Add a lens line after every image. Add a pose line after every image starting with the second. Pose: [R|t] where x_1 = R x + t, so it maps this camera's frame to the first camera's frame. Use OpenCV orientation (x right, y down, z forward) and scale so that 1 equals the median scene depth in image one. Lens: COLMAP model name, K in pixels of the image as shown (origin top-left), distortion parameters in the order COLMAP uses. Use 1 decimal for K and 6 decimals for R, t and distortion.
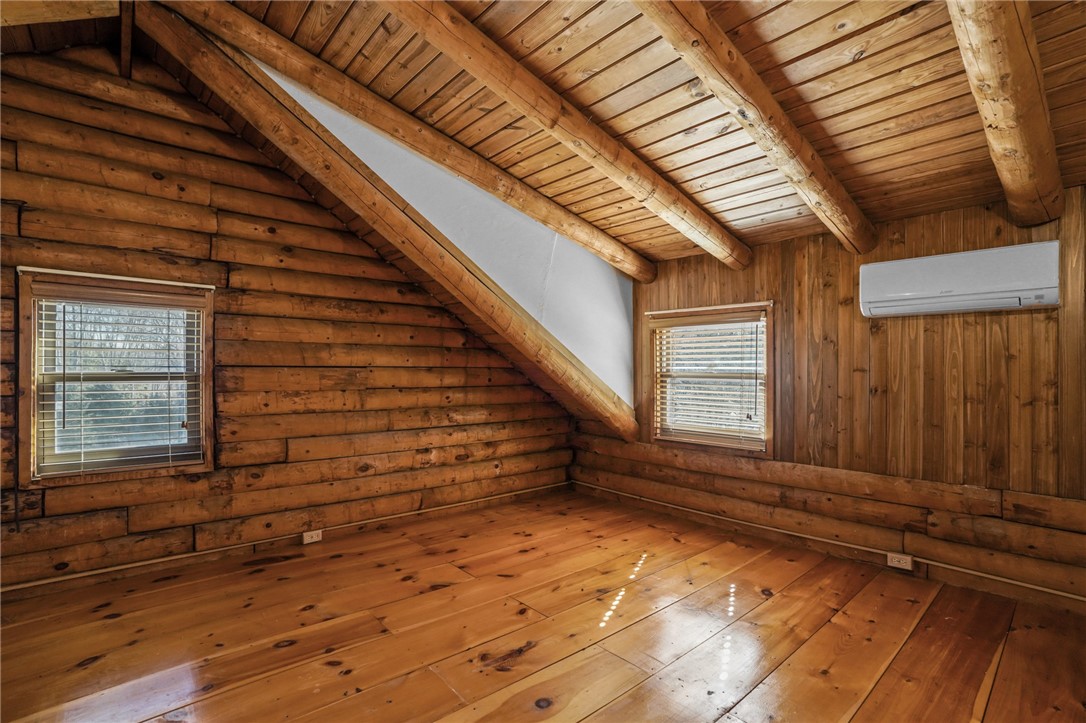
lens RADIAL K [[499.7, 0, 549.9], [0, 499.7, 368.9], [0, 0, 1]] dist [-0.049398, 0.007173]
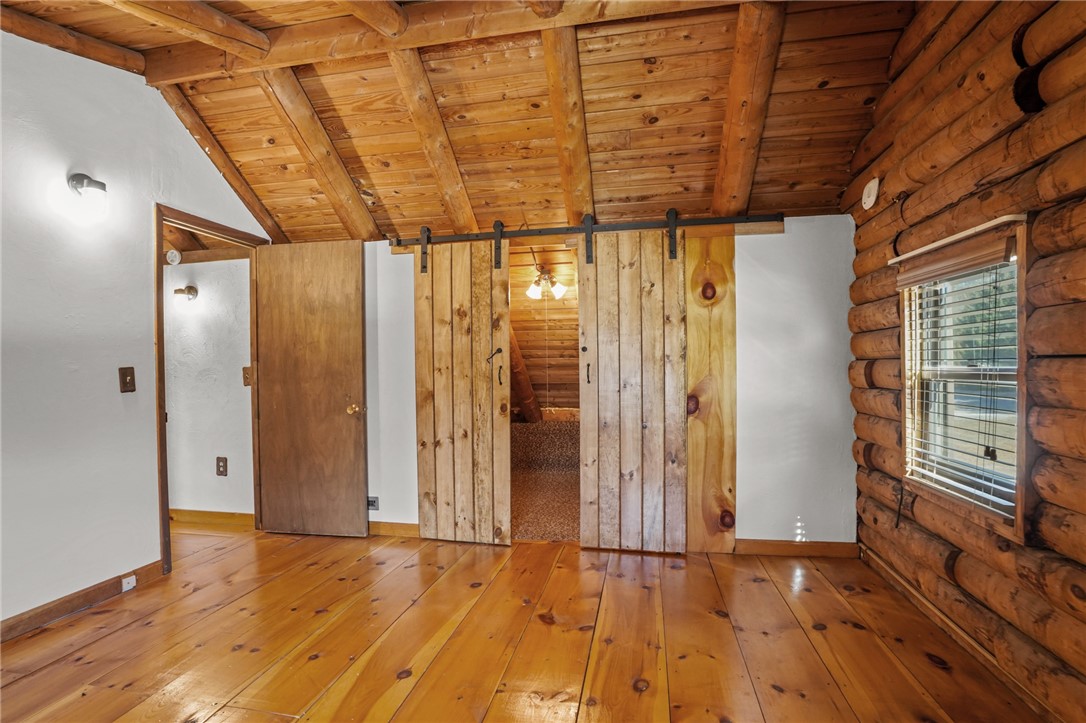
lens RADIAL K [[499.7, 0, 539.3], [0, 499.7, 369.6], [0, 0, 1]] dist [-0.049398, 0.007173]
pose [[-0.801333, 0.004557, -0.598201, 0.077409], [0.009142, 0.999947, -0.004629, 0.004908], [0.598148, -0.009178, -0.801333, 1.061109]]
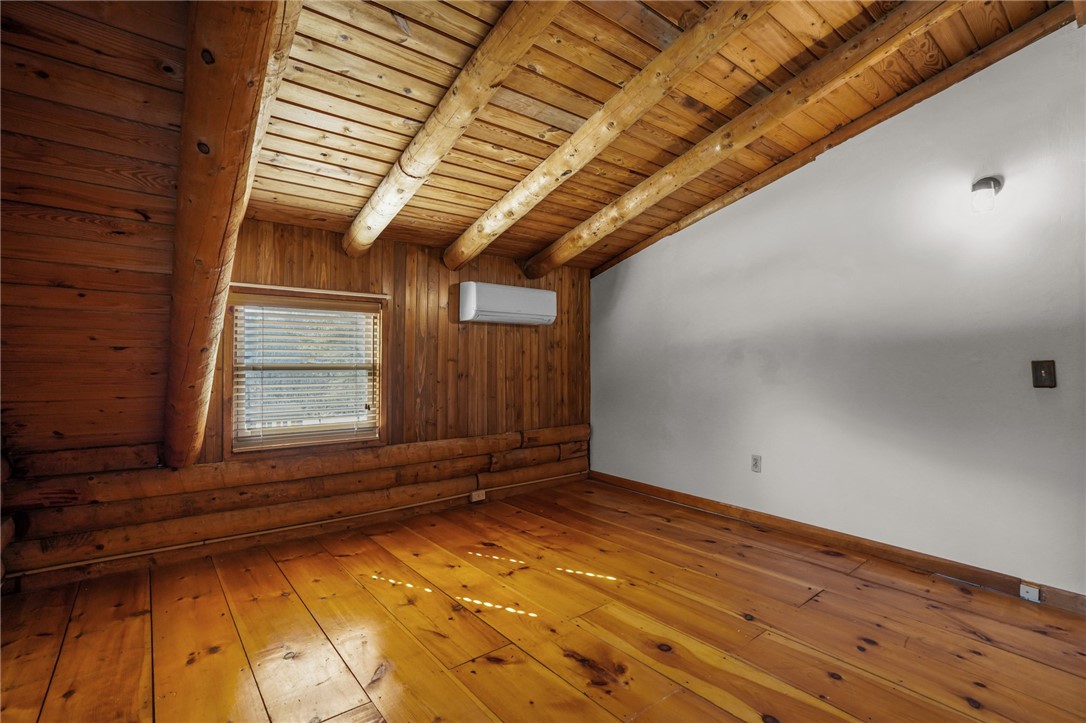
lens RADIAL K [[499.7, 0, 550.8], [0, 499.7, 352.3], [0, 0, 1]] dist [-0.049398, 0.007173]
pose [[0.058529, 0.005456, 0.998271, -0.685764], [-0.007468, 0.999959, -0.005027, -0.014281], [-0.998258, -0.007161, 0.058568, 0.681420]]
